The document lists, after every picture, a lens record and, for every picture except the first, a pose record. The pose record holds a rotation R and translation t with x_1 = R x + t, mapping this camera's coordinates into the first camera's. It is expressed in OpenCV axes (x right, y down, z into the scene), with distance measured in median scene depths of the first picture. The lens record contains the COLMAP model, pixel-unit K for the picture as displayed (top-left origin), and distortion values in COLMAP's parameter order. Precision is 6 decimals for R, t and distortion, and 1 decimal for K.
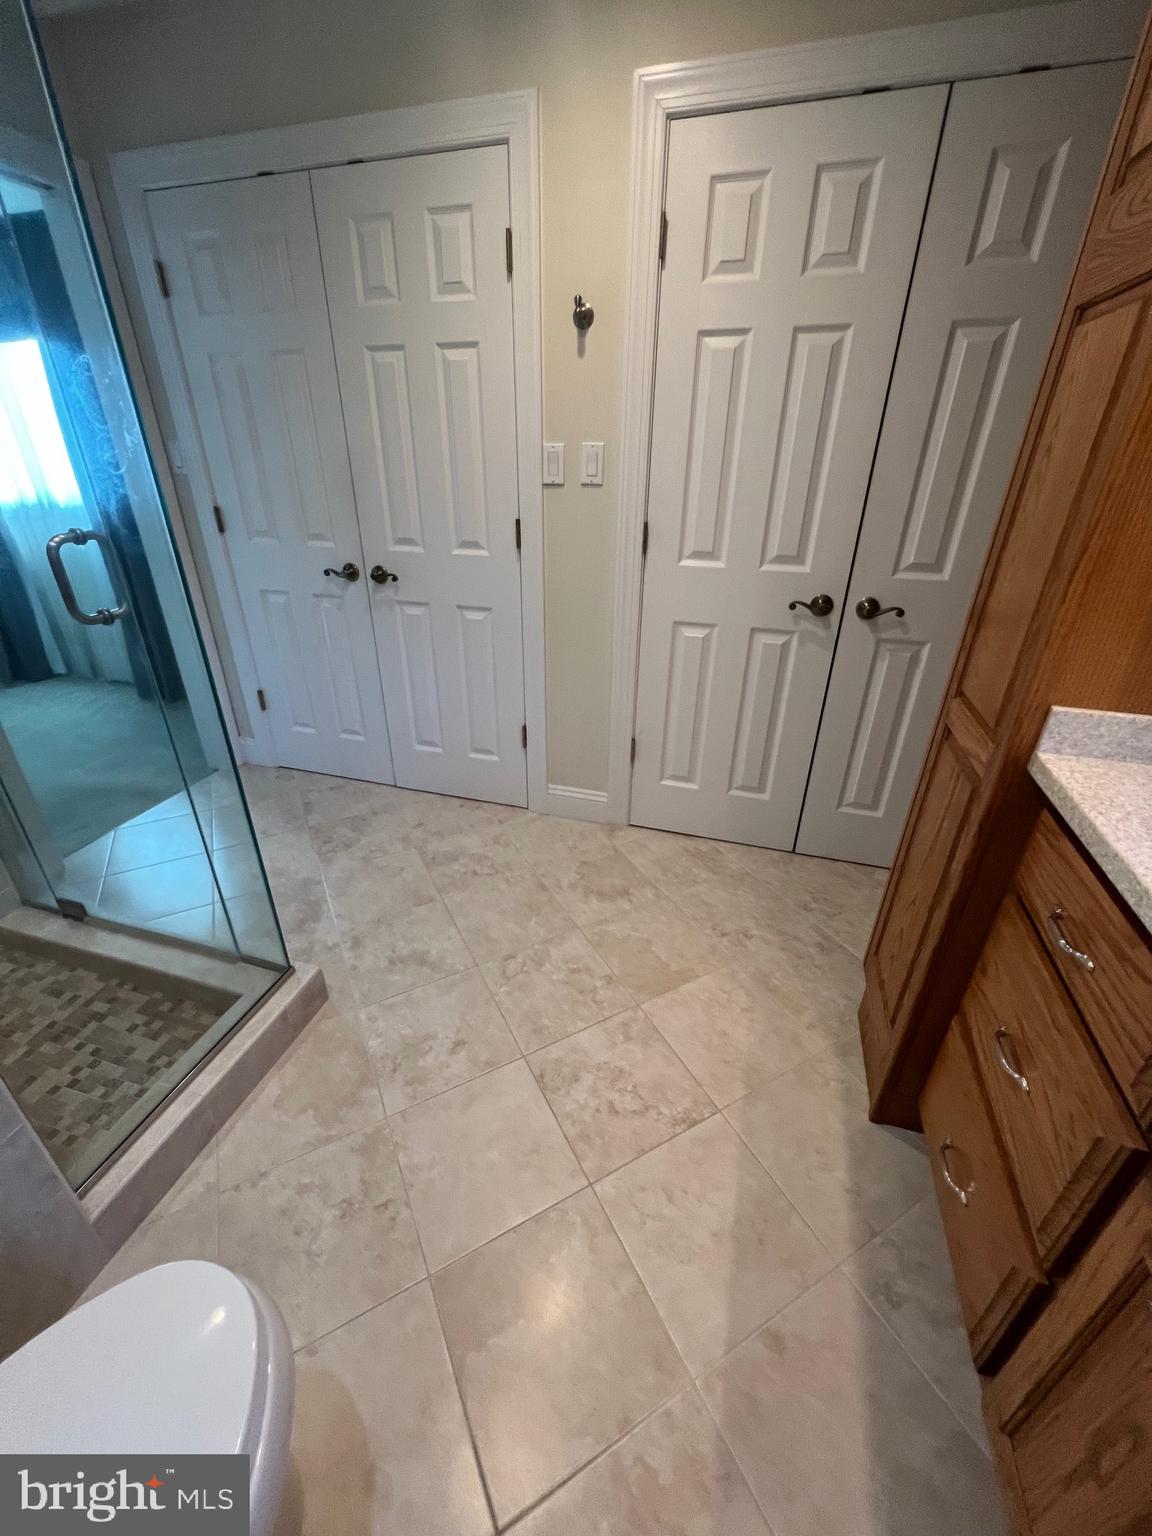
lens RADIAL K [[613.9, 0, 576.0], [0, 613.9, 768.0], [0, 0, 1]] dist [-0.002867, -0.000181]
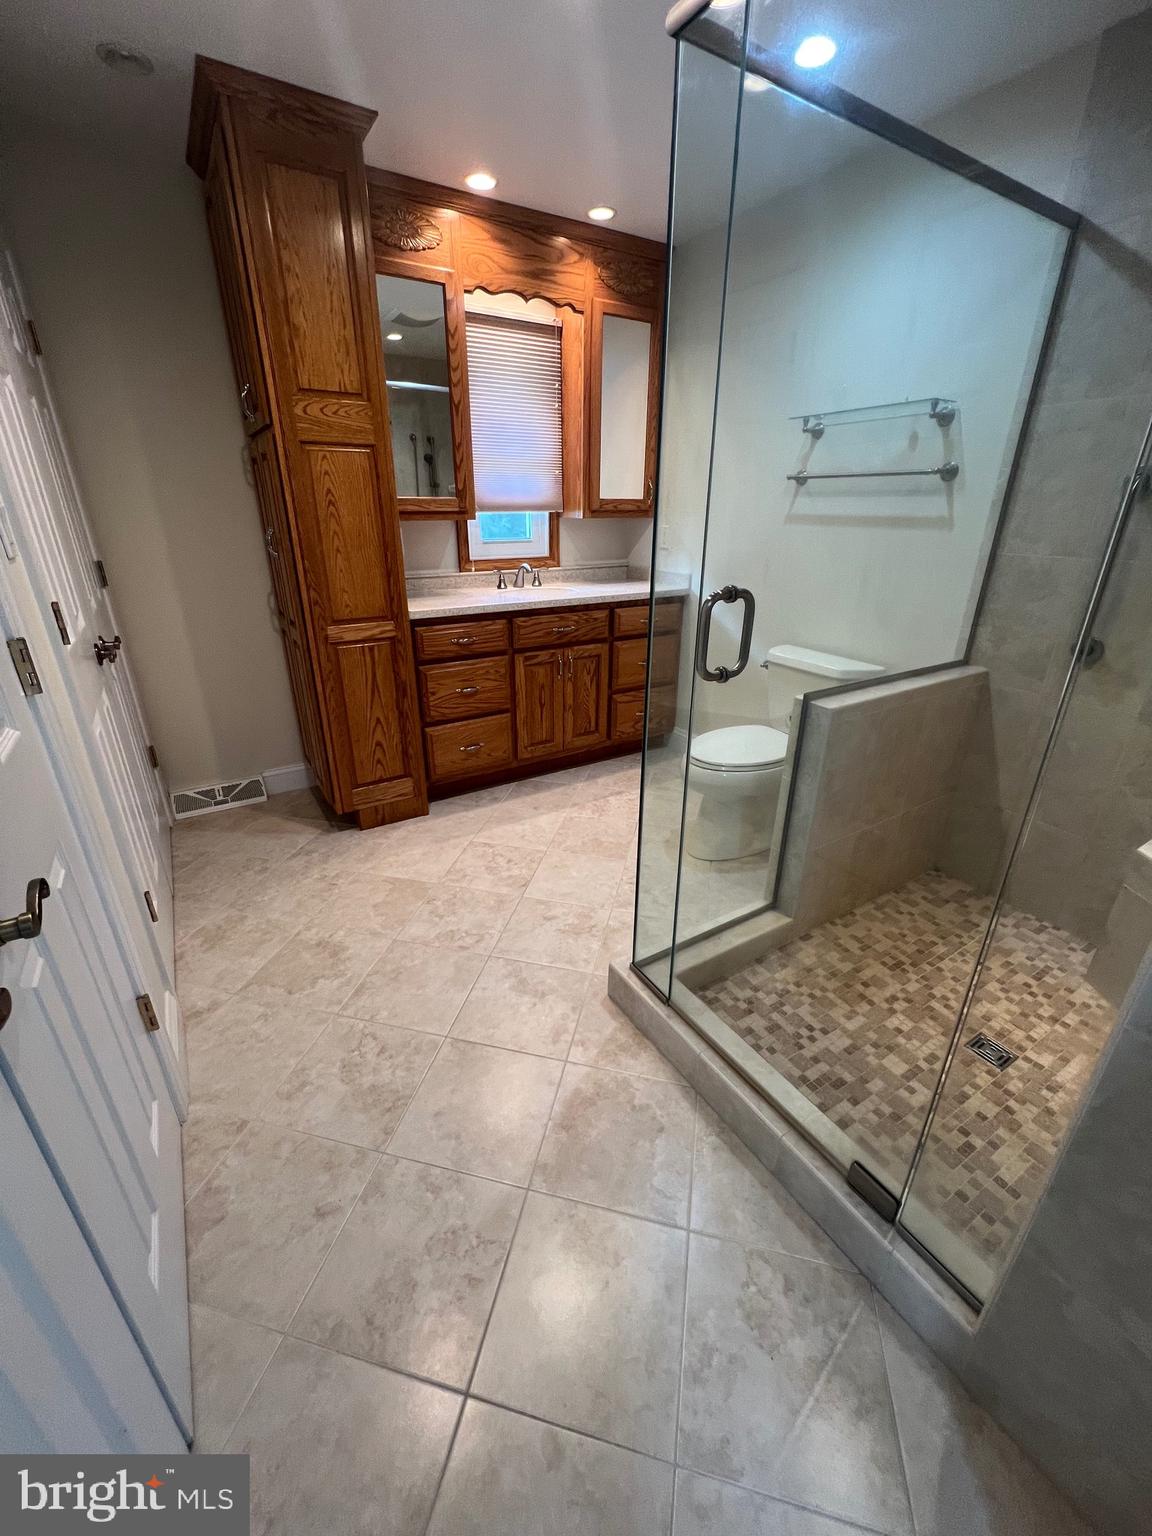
lens RADIAL K [[617.0, 0, 571.3], [0, 617.0, 766.2], [0, 0, 1]] dist [-0.000924, 0.000607]
pose [[-0.748139, -0.268291, 0.606884, -1.004816], [0.296549, 0.682998, 0.667512, -0.716257], [-0.593588, 0.679362, -0.431416, 1.364697]]
